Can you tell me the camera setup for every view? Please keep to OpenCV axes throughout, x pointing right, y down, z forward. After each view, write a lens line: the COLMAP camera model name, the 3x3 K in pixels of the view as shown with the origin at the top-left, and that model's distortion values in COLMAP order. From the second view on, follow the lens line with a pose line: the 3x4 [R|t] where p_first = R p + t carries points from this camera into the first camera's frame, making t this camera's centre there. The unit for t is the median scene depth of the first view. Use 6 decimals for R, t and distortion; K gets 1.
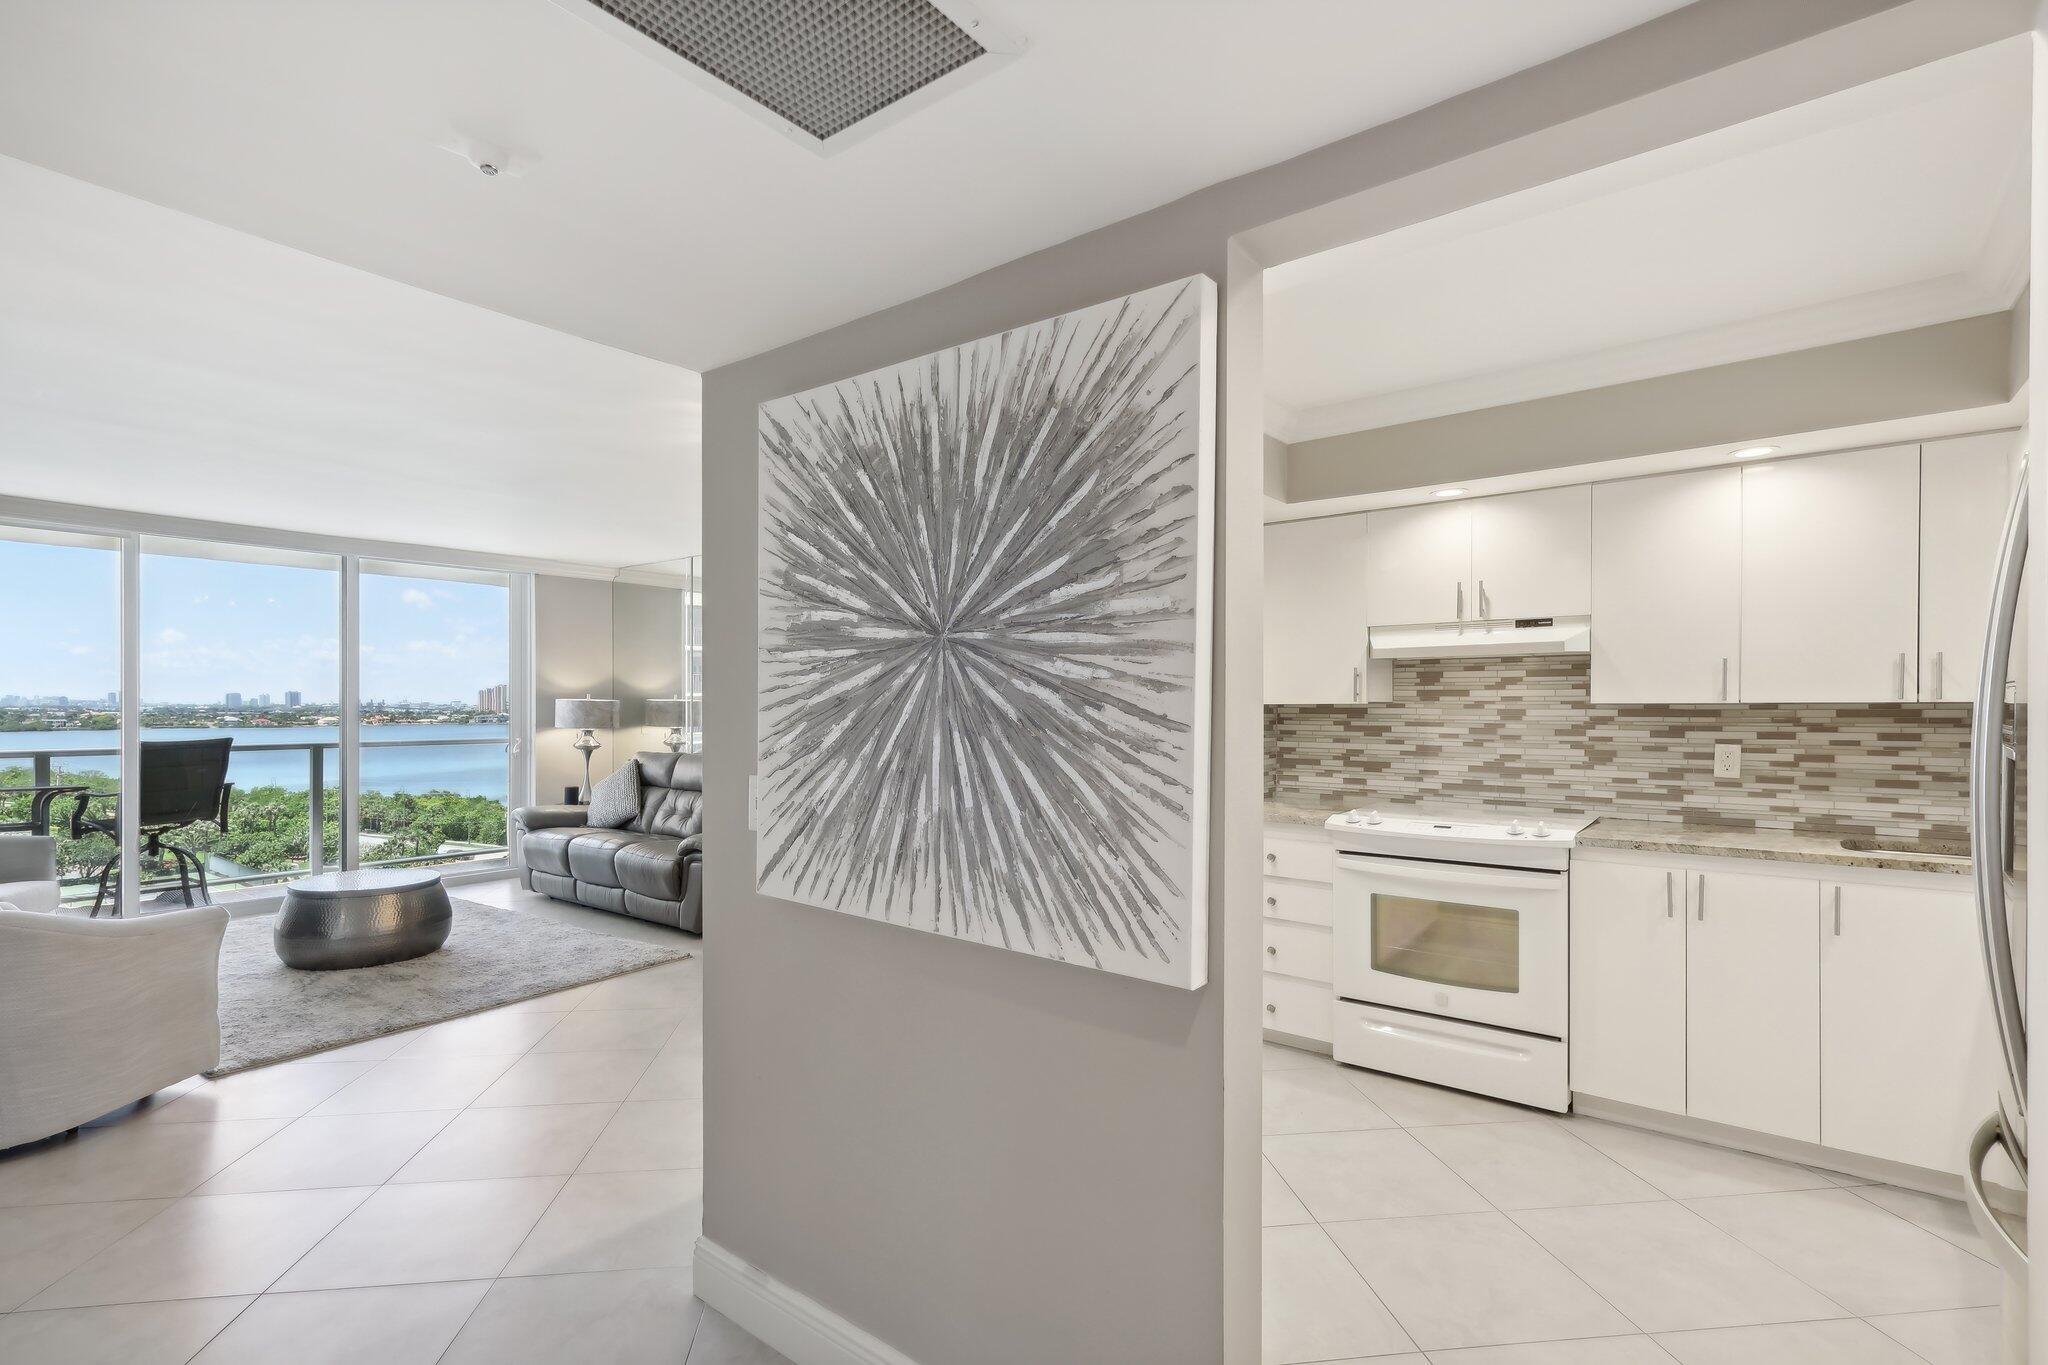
lens RADIAL K [[958.1, 0, 1031.4], [0, 958.1, 713.7], [0, 0, 1]] dist [0.009651, -0.000375]
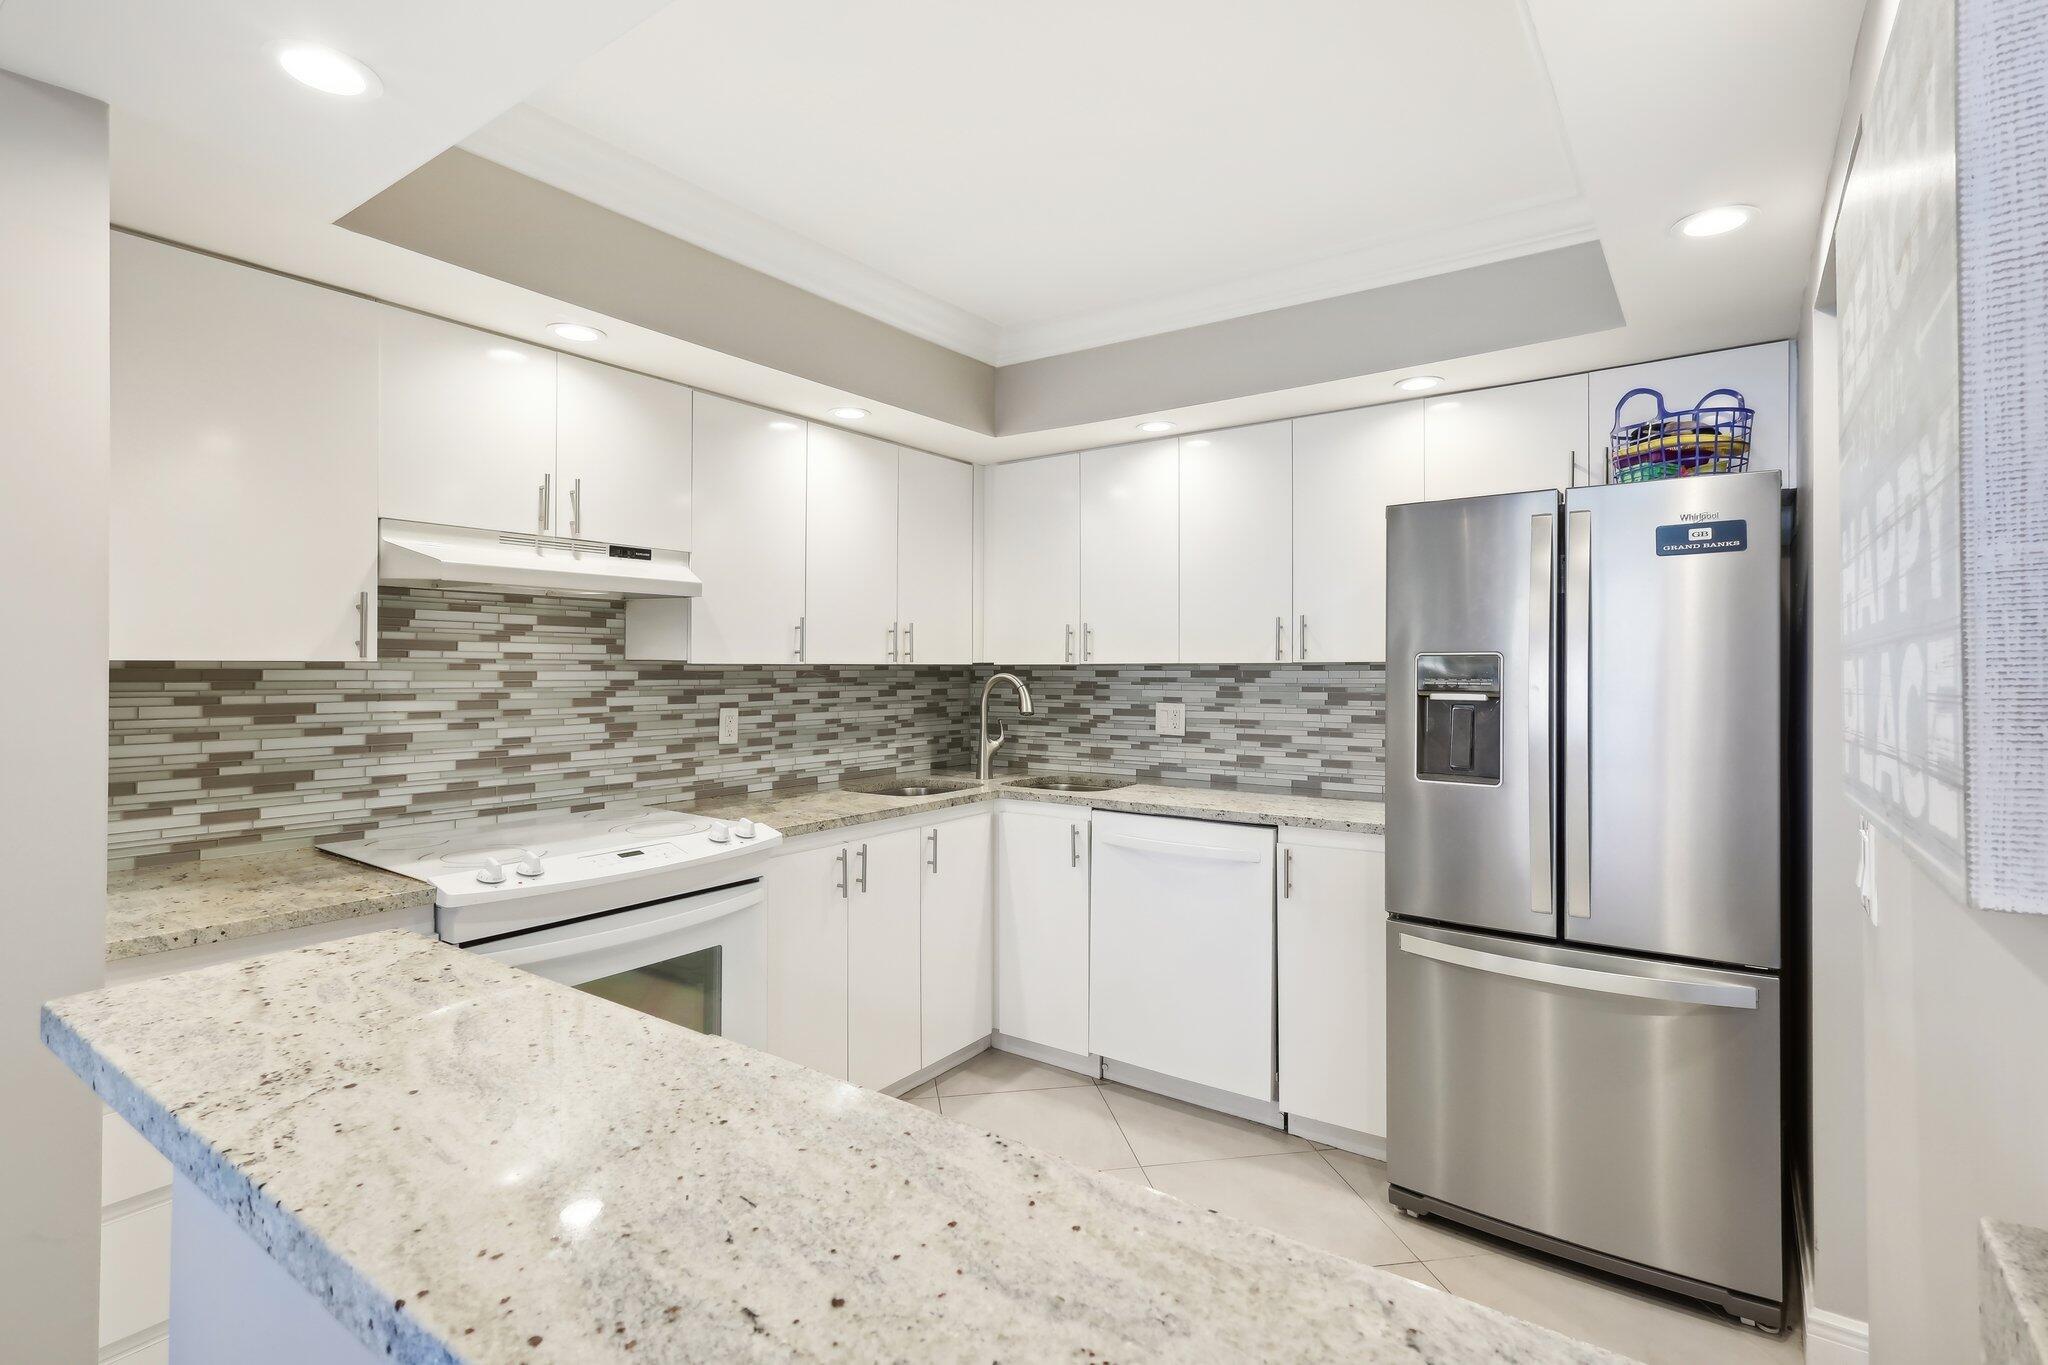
lens RADIAL K [[958.1, 0, 1029.3], [0, 958.1, 670.1], [0, 0, 1]] dist [0.009651, -0.000375]
pose [[-0.047908, -0.001220, 0.998851, -0.193842], [0.004814, 0.999987, 0.001452, -0.004448], [-0.998840, 0.004878, -0.047901, 0.654524]]
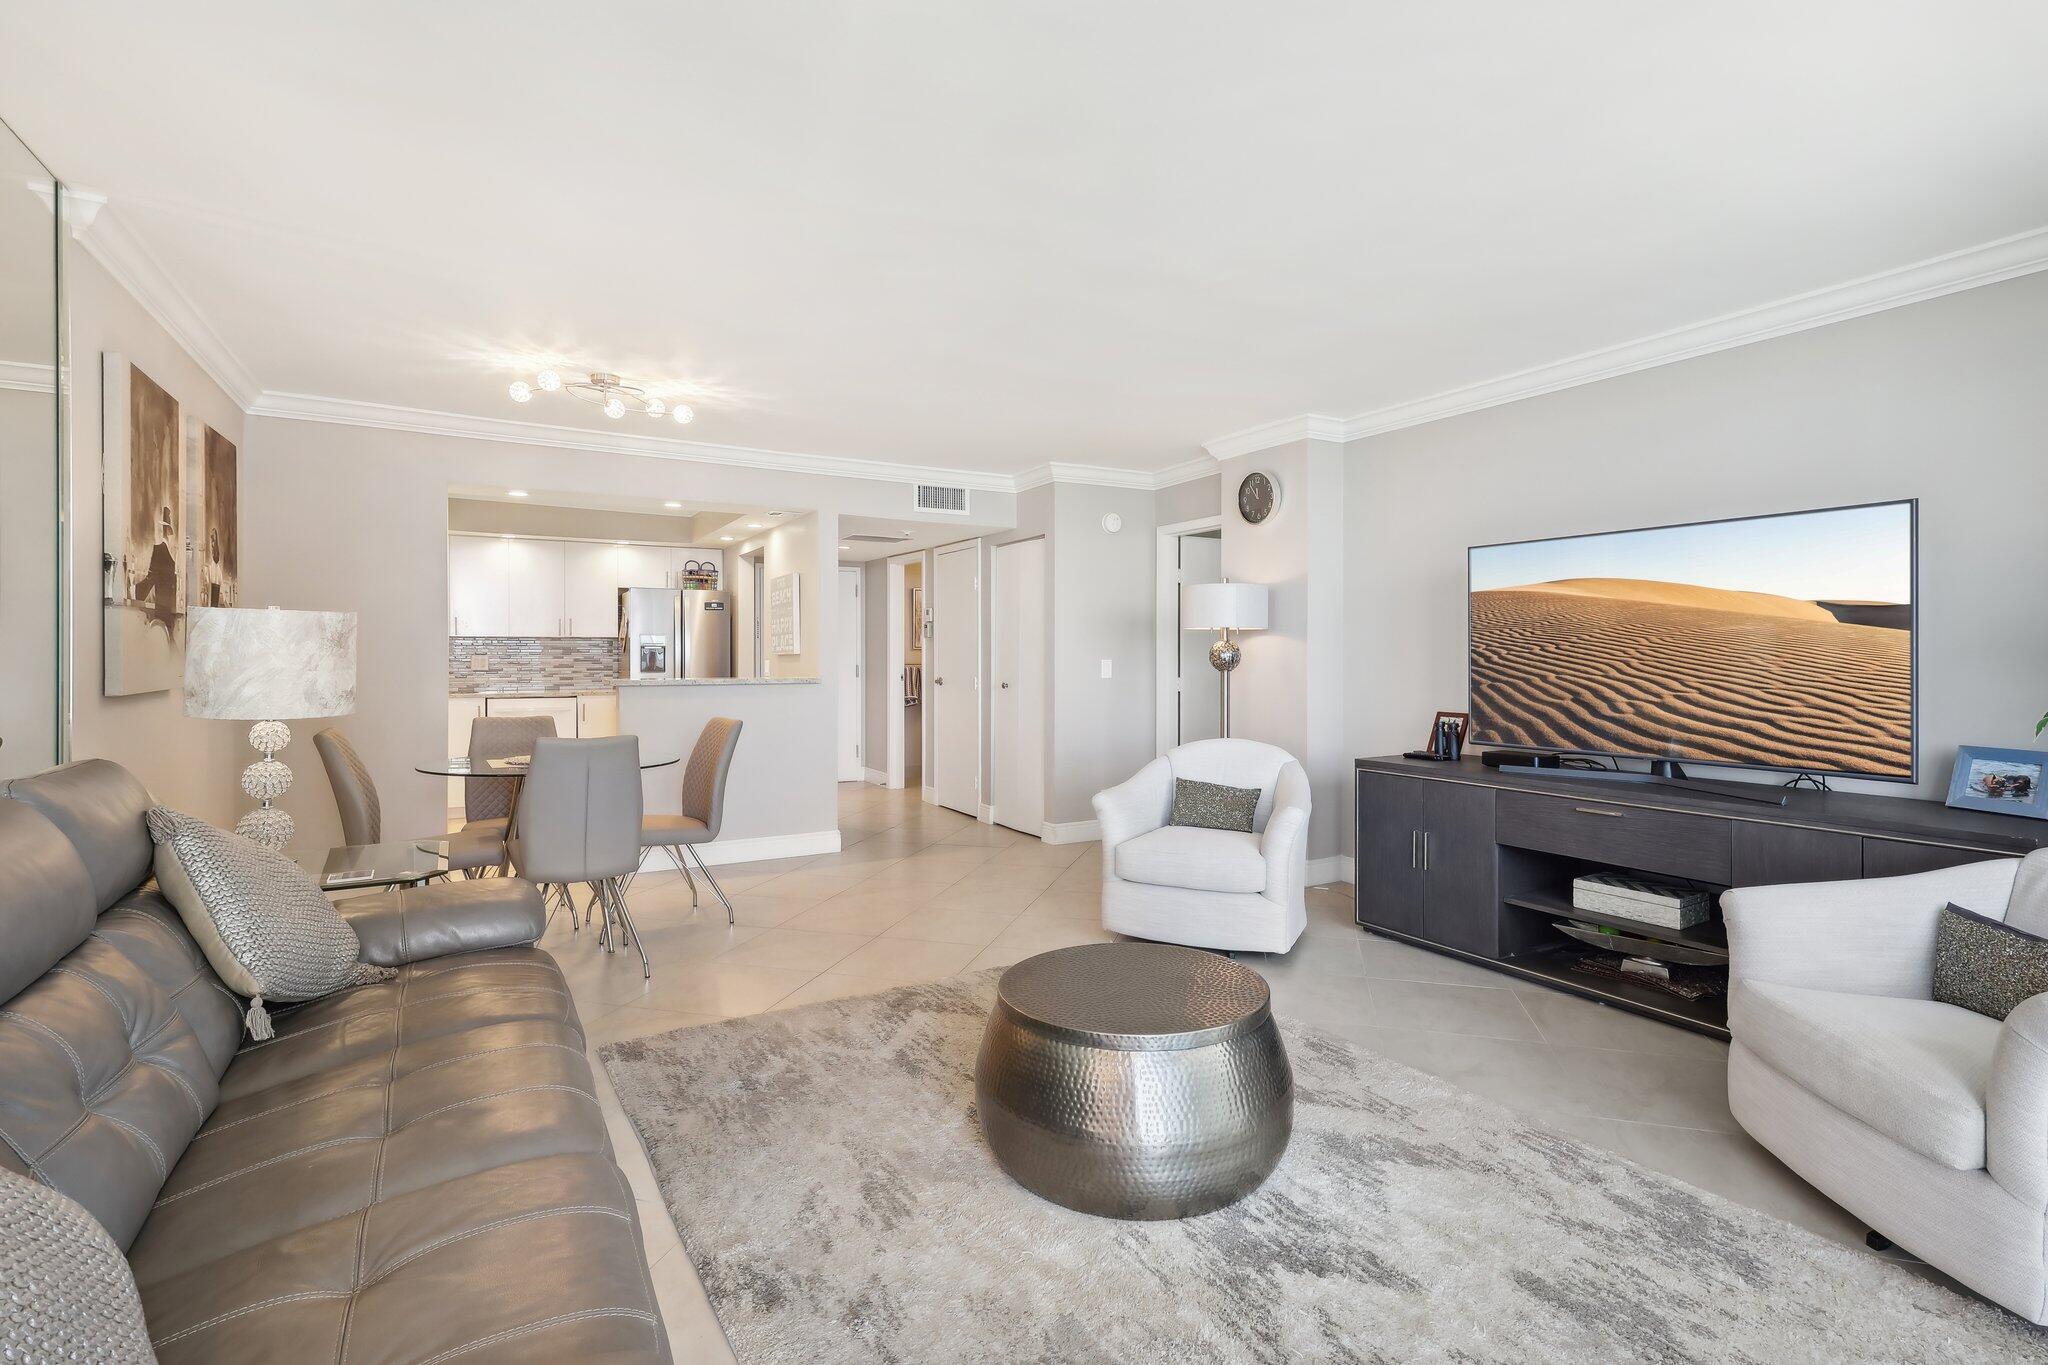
lens RADIAL K [[958.1, 0, 1031.1], [0, 958.1, 659.7], [0, 0, 1]] dist [0.009651, -0.000375]
pose [[-0.927861, -0.005518, 0.372885, -1.069944], [-0.000691, 0.999914, 0.013078, 0.011676], [-0.372925, 0.011876, -0.927785, 1.892449]]
